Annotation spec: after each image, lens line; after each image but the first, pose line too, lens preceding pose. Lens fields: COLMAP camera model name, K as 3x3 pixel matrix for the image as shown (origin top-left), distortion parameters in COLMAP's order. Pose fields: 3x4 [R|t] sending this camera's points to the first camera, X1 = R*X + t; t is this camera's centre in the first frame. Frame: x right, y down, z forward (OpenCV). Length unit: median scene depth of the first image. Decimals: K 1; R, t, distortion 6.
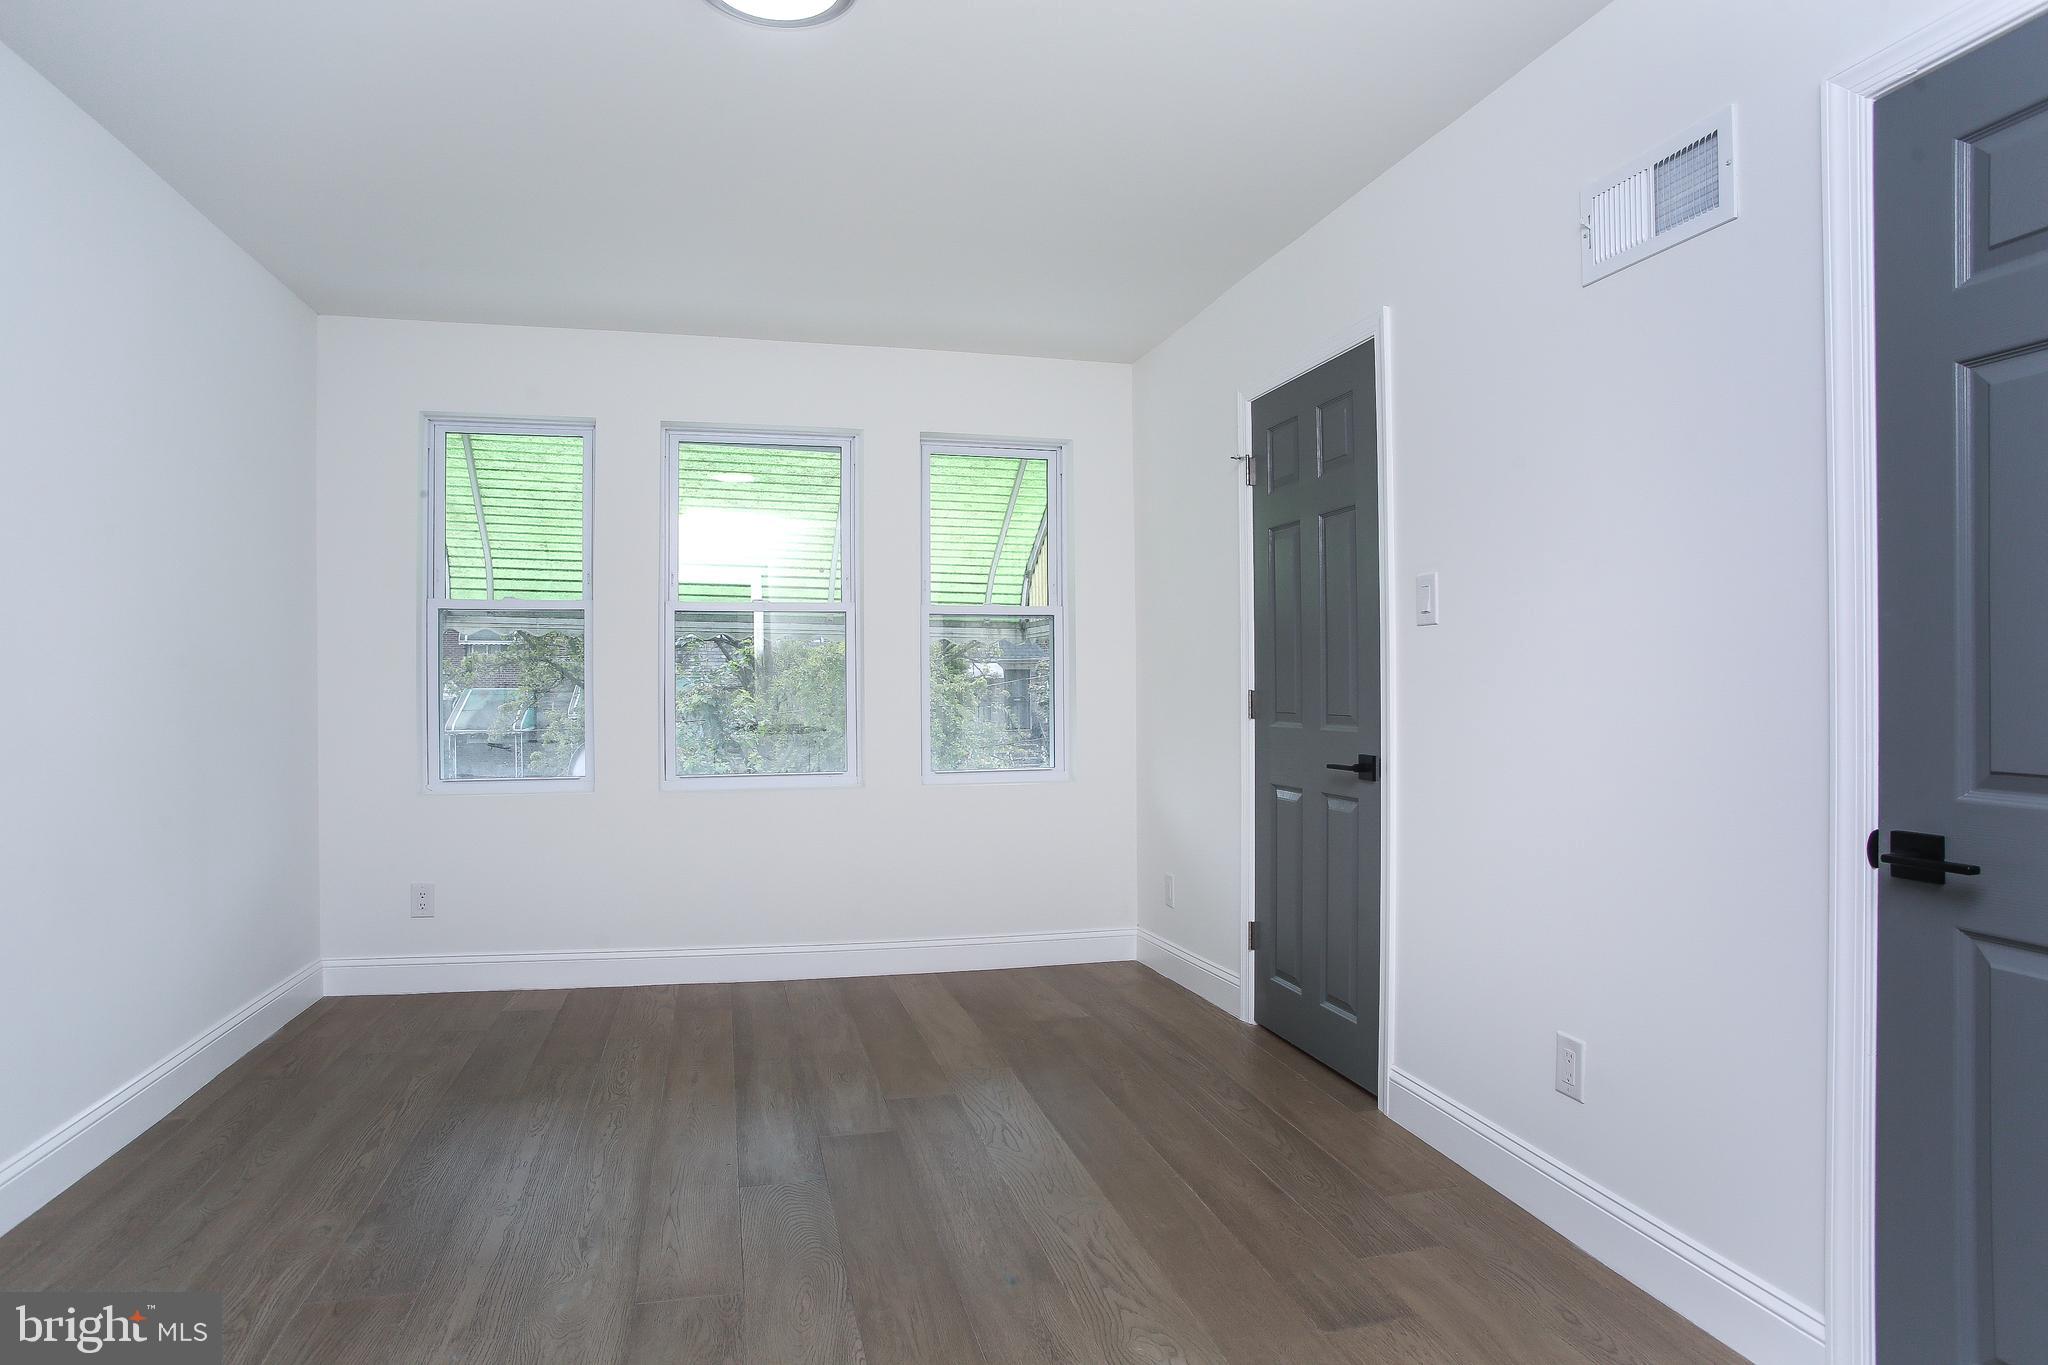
lens RADIAL K [[1128.9, 0, 1028.2], [0, 1128.9, 675.9], [0, 0, 1]] dist [-0.088153, 0.040639]
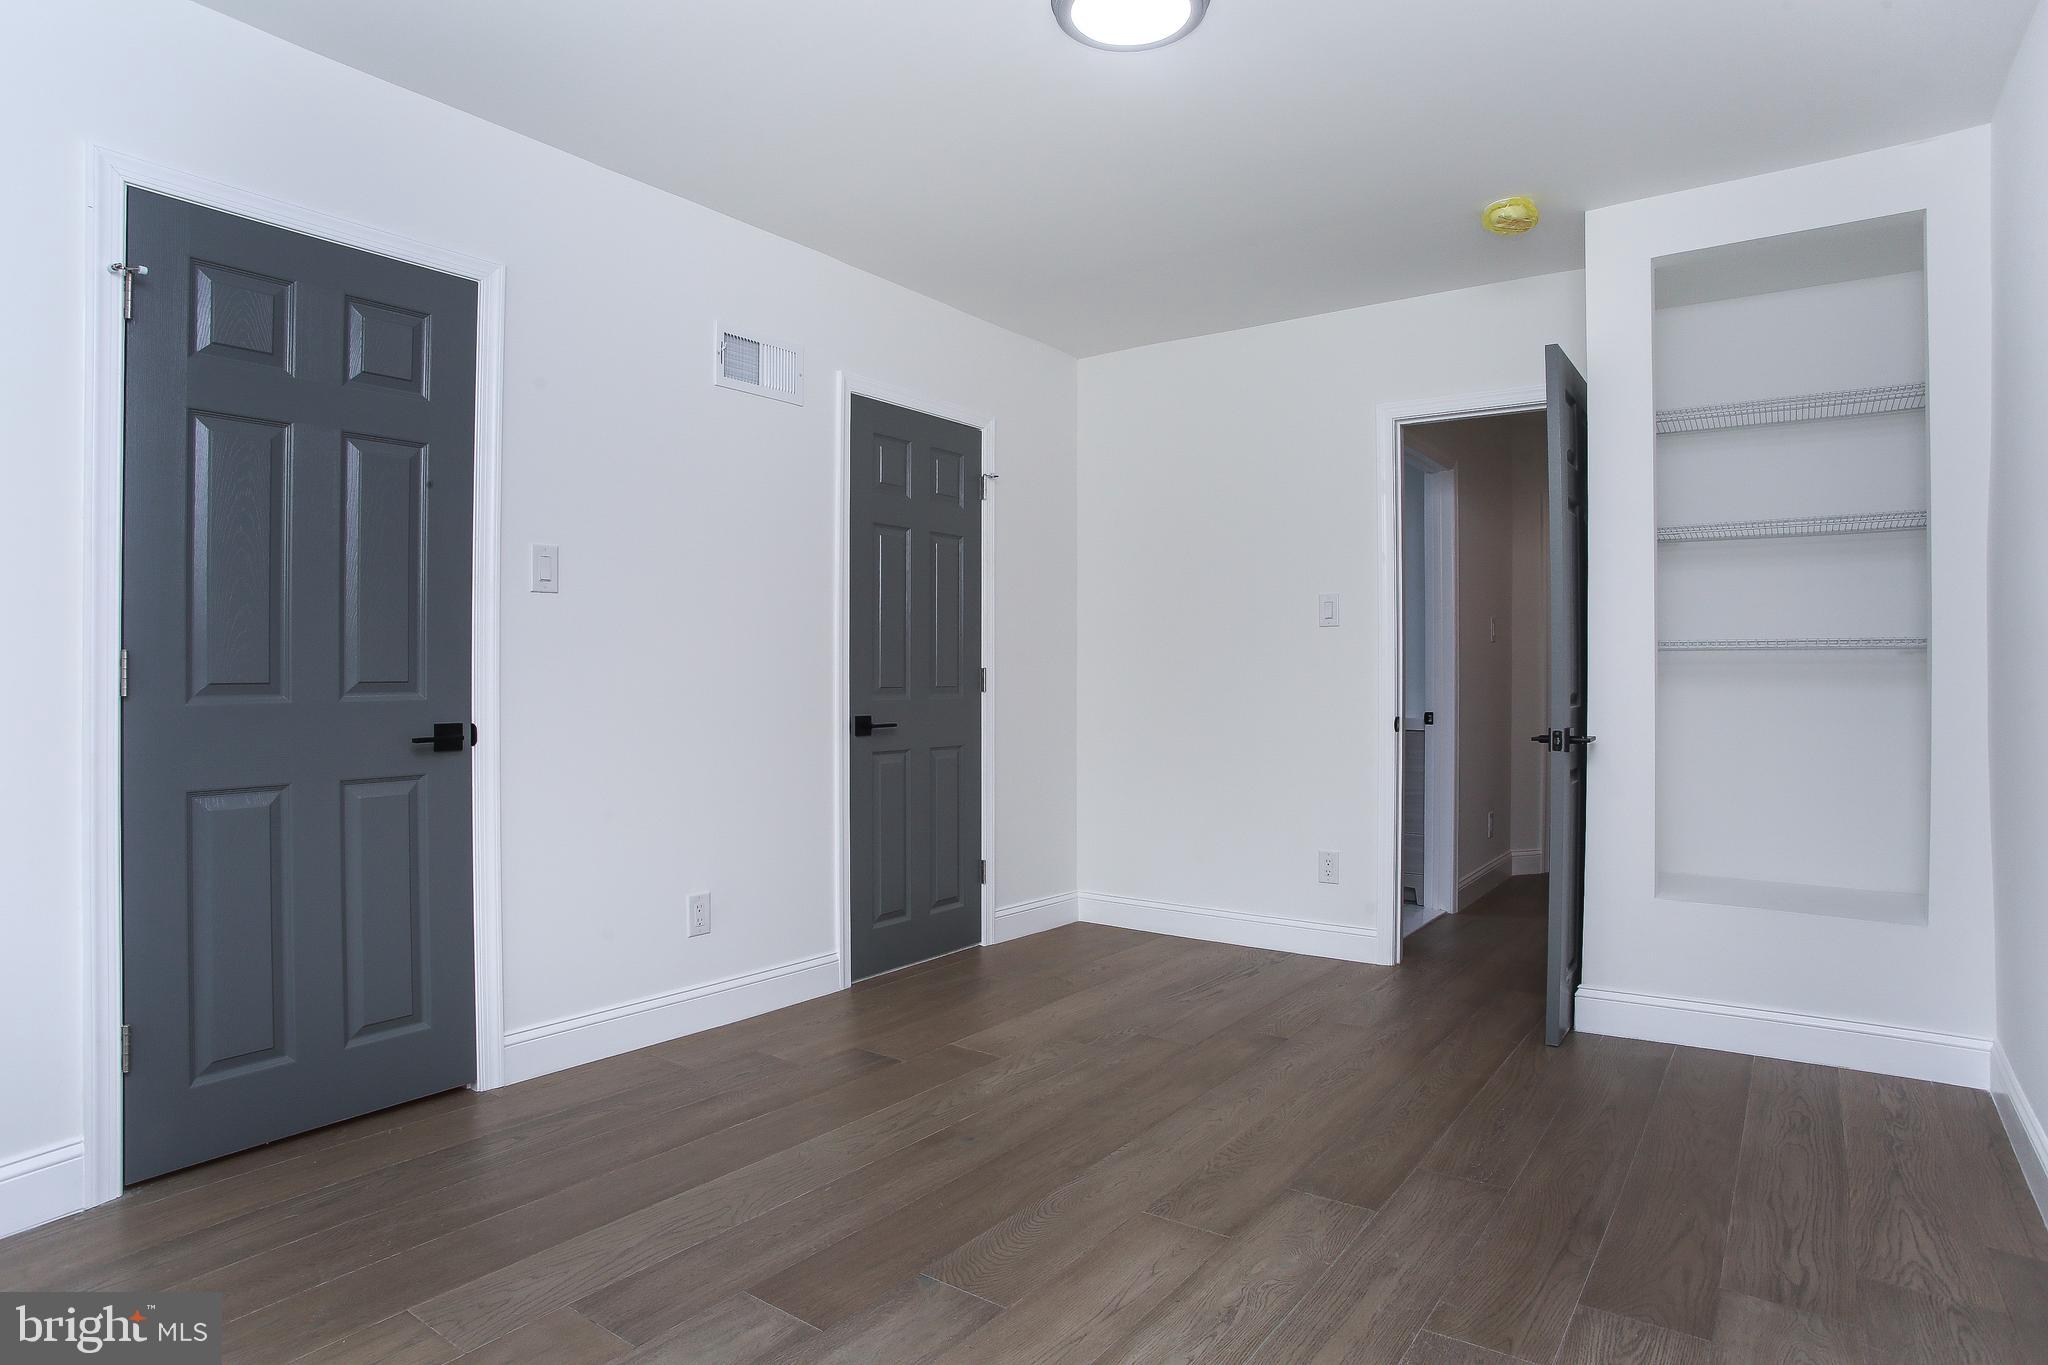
lens RADIAL K [[1128.9, 0, 1020.9], [0, 1128.9, 671.6], [0, 0, 1]] dist [-0.088153, 0.040639]
pose [[-0.623443, 0.000404, 0.781869, -0.964304], [-0.001989, 0.999996, -0.002102, 0.040051], [-0.781866, -0.002866, -0.623439, 1.656878]]
